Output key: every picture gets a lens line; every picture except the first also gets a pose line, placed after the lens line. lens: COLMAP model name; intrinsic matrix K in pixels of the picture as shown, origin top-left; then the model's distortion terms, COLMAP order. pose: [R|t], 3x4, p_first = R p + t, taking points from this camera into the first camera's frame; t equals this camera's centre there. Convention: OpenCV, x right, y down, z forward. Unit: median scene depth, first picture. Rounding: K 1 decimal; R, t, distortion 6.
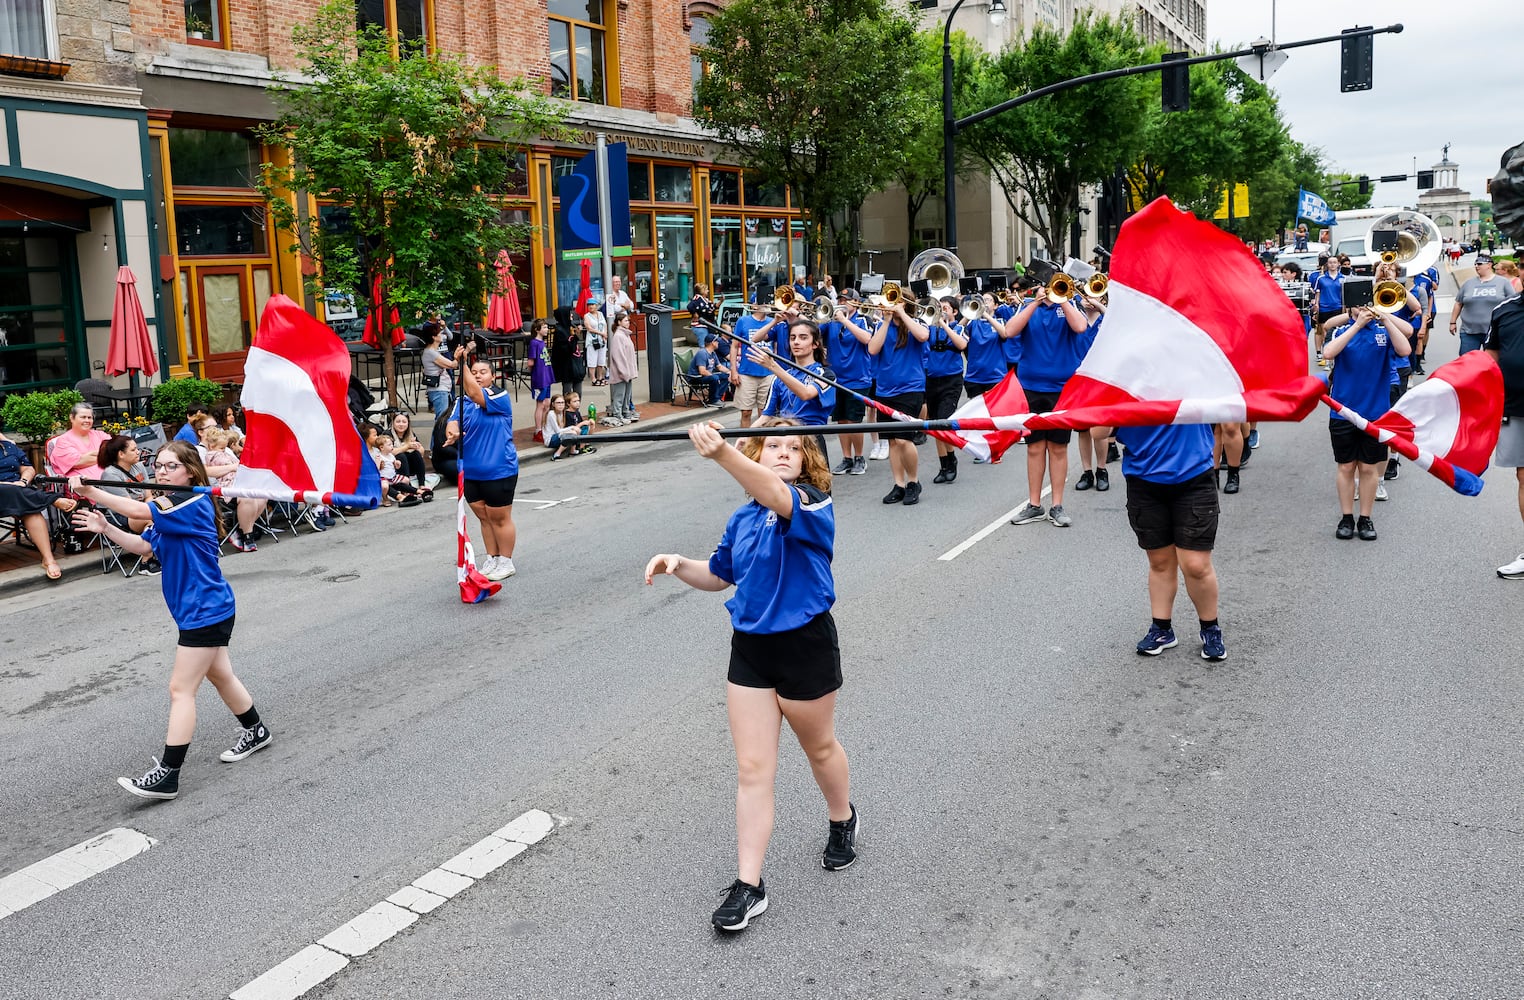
lens RADIAL K [[1191.7, 0, 677.2], [0, 1191.7, 425.7], [0, 0, 1]] dist [-0.114154, 0.115379]
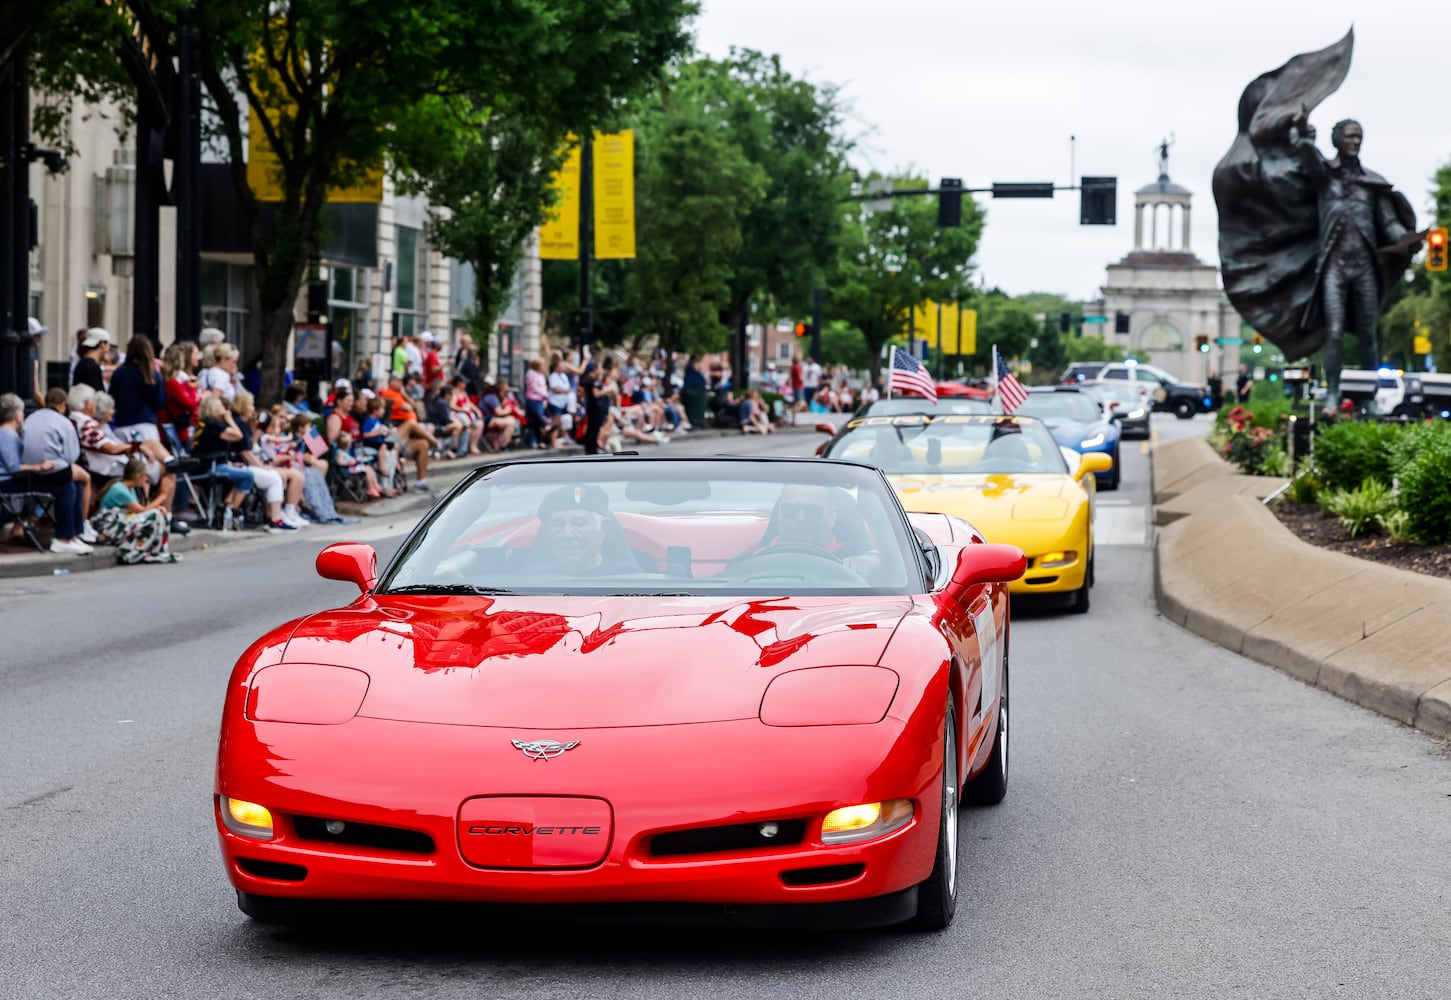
lens RADIAL K [[3690.8, 0, 787.2], [0, 3690.8, 496.7], [0, 0, 1]] dist [-0.086611, 0.185736]
pose [[0.886304, 0.048324, 0.460576, 0.184089], [0.000038, 0.994533, -0.104419, -0.003255], [-0.463105, 0.092564, 0.881457, 0.214055]]
